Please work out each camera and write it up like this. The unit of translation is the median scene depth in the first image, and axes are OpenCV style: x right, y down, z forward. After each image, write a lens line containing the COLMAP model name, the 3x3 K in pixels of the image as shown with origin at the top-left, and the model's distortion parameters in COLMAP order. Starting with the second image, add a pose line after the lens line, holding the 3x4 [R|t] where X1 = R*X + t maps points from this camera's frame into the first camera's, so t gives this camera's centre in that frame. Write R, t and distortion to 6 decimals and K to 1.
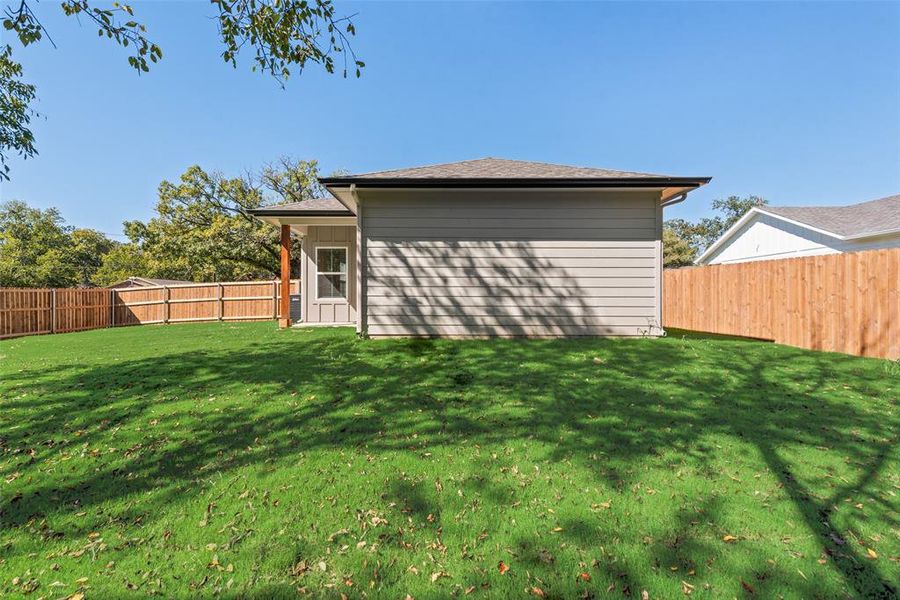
lens RADIAL K [[370.6, 0, 447.6], [0, 370.6, 296.8], [0, 0, 1]] dist [0.004705, 0.000129]
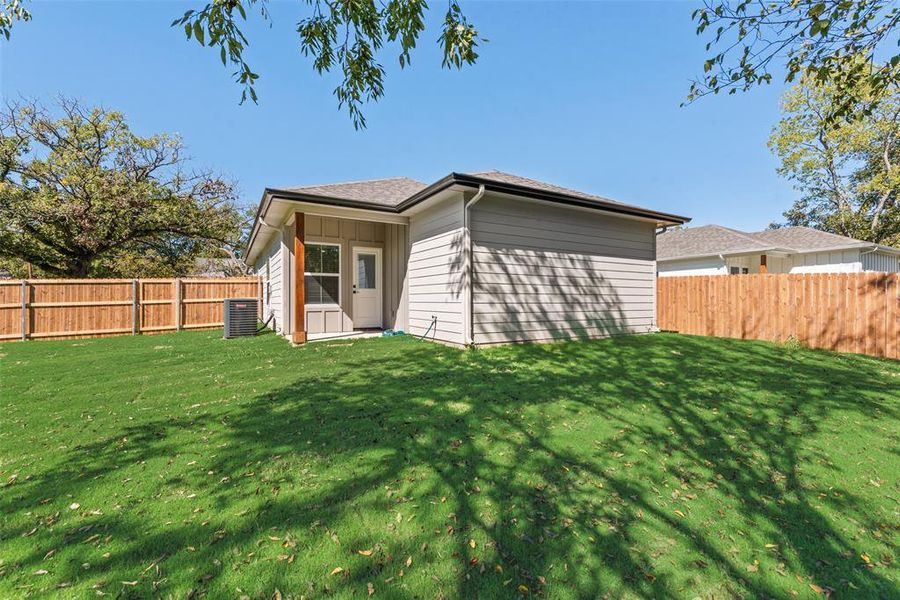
lens RADIAL K [[370.6, 0, 448.7], [0, 370.6, 299.7], [0, 0, 1]] dist [0.004705, 0.000129]
pose [[0.870611, -0.001054, 0.491970, -0.735859], [-0.000916, 0.999992, 0.003764, -0.015947], [-0.491970, -0.003727, 0.870604, 0.207582]]
